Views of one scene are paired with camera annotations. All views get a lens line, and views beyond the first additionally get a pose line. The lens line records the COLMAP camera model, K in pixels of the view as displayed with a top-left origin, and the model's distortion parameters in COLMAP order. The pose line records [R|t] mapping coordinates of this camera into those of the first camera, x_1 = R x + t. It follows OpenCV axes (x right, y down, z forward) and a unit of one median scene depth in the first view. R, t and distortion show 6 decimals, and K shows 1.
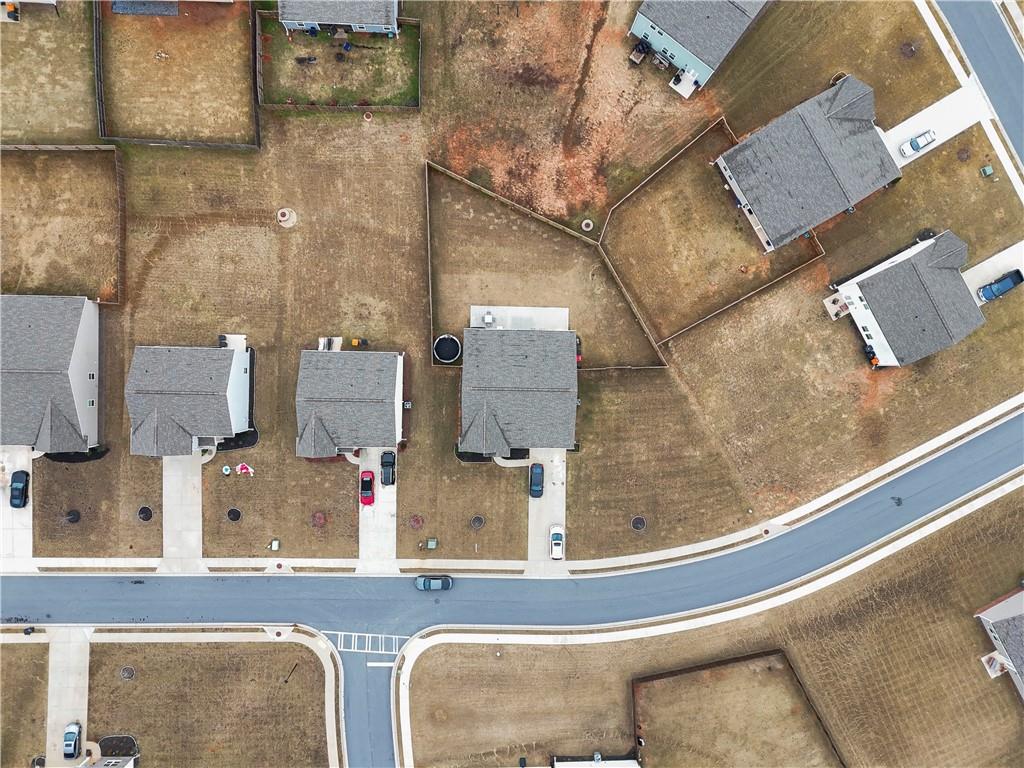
lens RADIAL K [[746.2, 0, 512.4], [0, 746.2, 380.8], [0, 0, 1]] dist [0.094458, -0.103093]
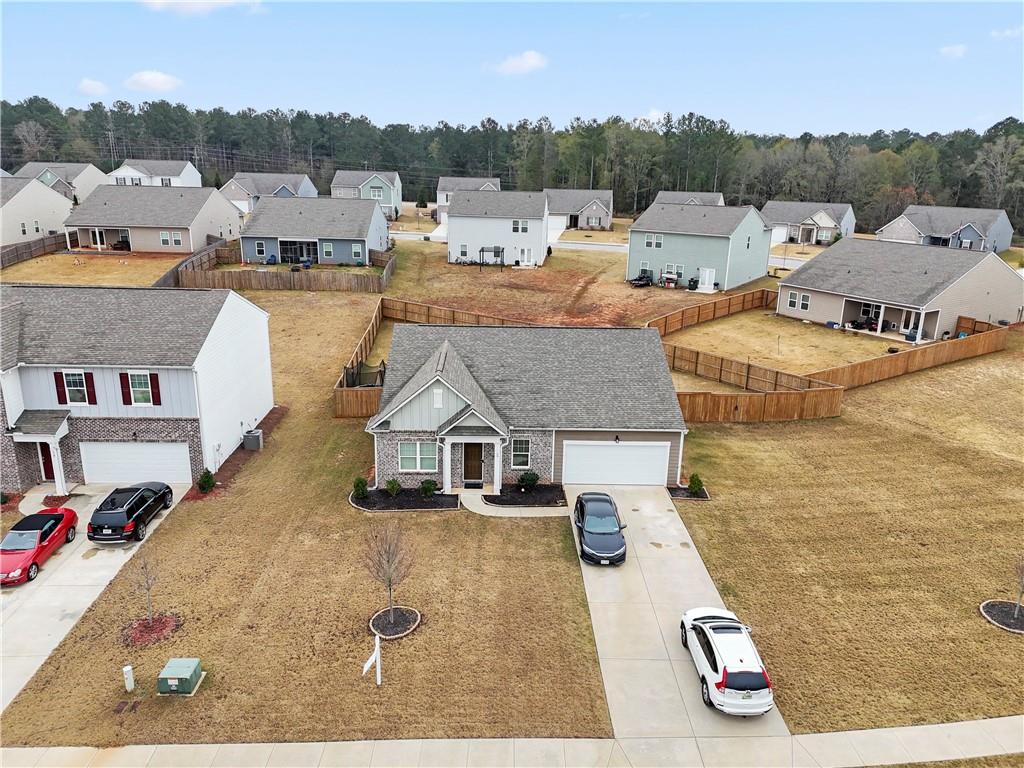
lens RADIAL K [[746.2, 0, 512.4], [0, 746.2, 380.8], [0, 0, 1]] dist [0.094458, -0.103093]
pose [[0.999228, -0.018597, 0.034611, -0.013462], [0.038390, 0.274620, -0.960786, 0.416782], [0.008363, 0.961373, 0.275122, 0.849867]]
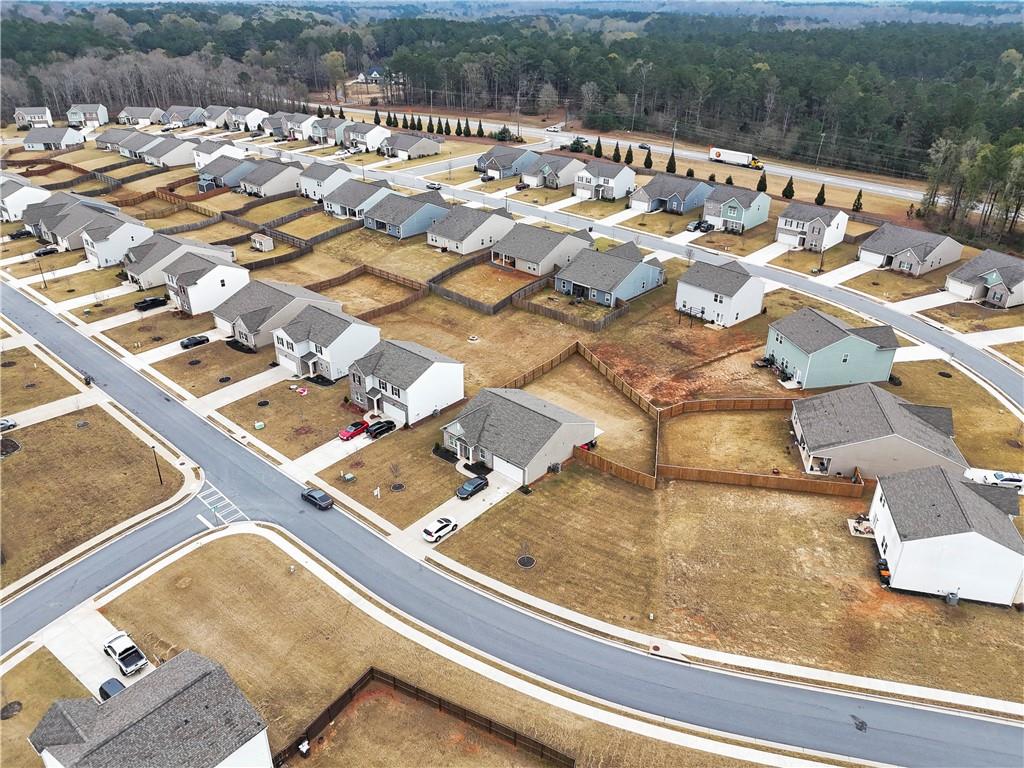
lens RADIAL K [[746.2, 0, 512.4], [0, 746.2, 380.8], [0, 0, 1]] dist [0.094458, -0.103093]
pose [[0.756678, 0.283024, -0.589352, 0.587887], [-0.653782, 0.331374, -0.680265, 0.697377], [0.002764, 0.900049, 0.435779, 0.463266]]
